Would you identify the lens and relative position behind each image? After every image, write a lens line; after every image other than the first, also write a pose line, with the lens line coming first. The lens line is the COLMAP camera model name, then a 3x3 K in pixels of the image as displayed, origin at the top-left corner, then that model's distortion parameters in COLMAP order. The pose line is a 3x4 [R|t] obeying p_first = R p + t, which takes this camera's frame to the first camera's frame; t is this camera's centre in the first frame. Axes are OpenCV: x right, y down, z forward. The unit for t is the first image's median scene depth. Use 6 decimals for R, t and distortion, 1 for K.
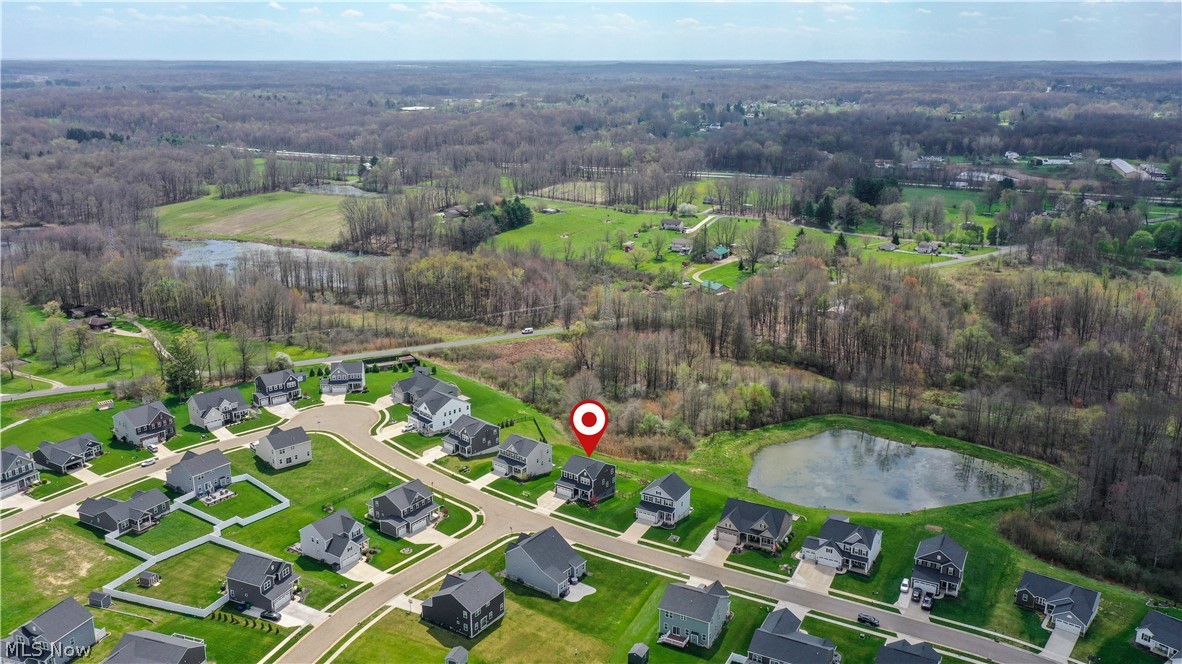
lens RADIAL K [[942.4, 0, 591.0], [0, 942.4, 332.0], [0, 0, 1]] dist [0.013841, 0.007409]
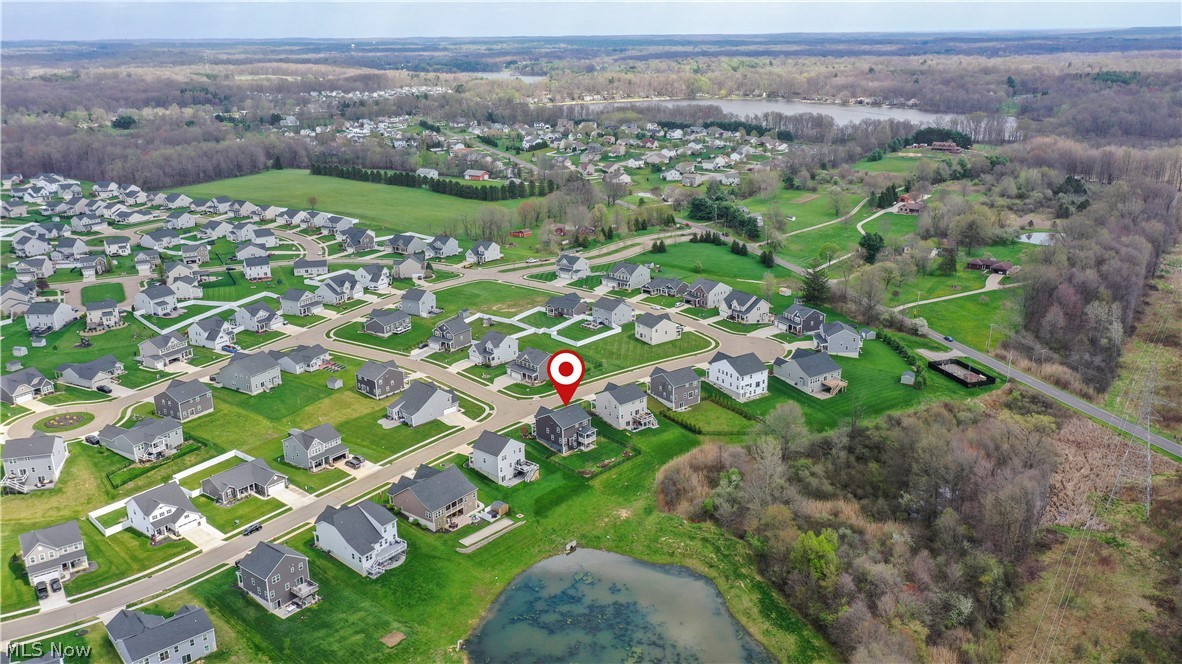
lens RADIAL K [[942.4, 0, 591.0], [0, 942.4, 332.0], [0, 0, 1]] dist [0.013841, 0.007409]
pose [[-0.176341, 0.303357, -0.936418, 0.859985], [-0.260980, 0.902870, 0.341635, -0.277133], [0.949101, 0.304631, -0.080043, 1.011435]]
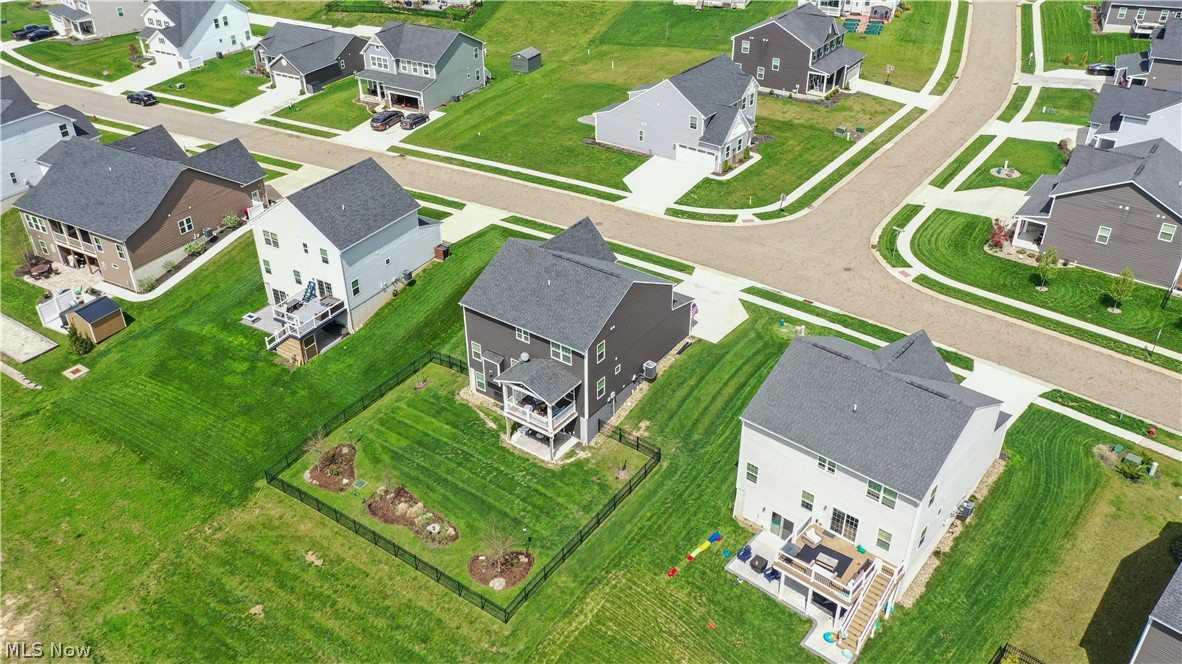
lens RADIAL K [[942.4, 0, 591.0], [0, 942.4, 332.0], [0, 0, 1]] dist [0.013841, 0.007409]
pose [[-0.999560, -0.010067, 0.027884, -0.014970], [0.014178, 0.663714, 0.747852, -0.038850], [-0.026035, 0.747919, -0.663279, 1.102351]]
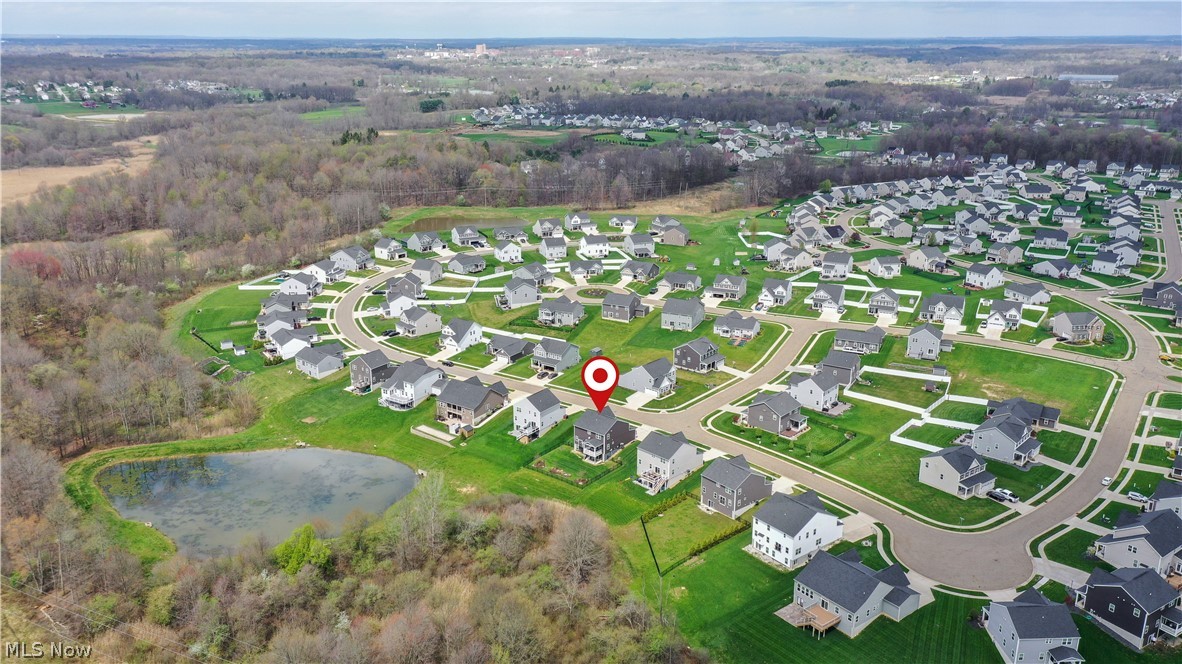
lens RADIAL K [[942.4, 0, 591.0], [0, 942.4, 332.0], [0, 0, 1]] dist [0.013841, 0.007409]
pose [[-0.993631, -0.033991, 0.107433, -0.088409], [0.031545, 0.831386, 0.554800, -0.454194], [-0.108176, 0.554655, -0.825018, 1.649595]]
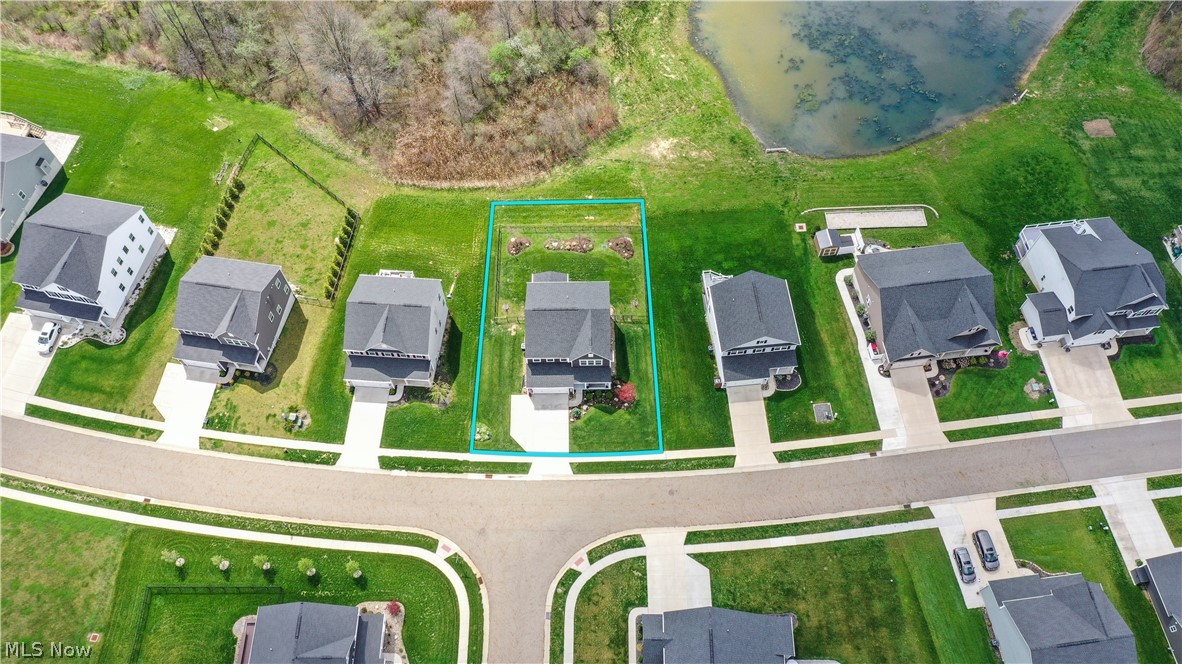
lens RADIAL K [[923.2, 0, 591.0], [0, 923.2, 332.0], [0, 0, 1]] dist [0.014114, 0.005968]
pose [[0.817886, -0.513289, 0.259996, -0.109288], [0.168770, 0.646004, 0.744443, -0.181828], [-0.550073, -0.564989, 0.614986, 0.659699]]
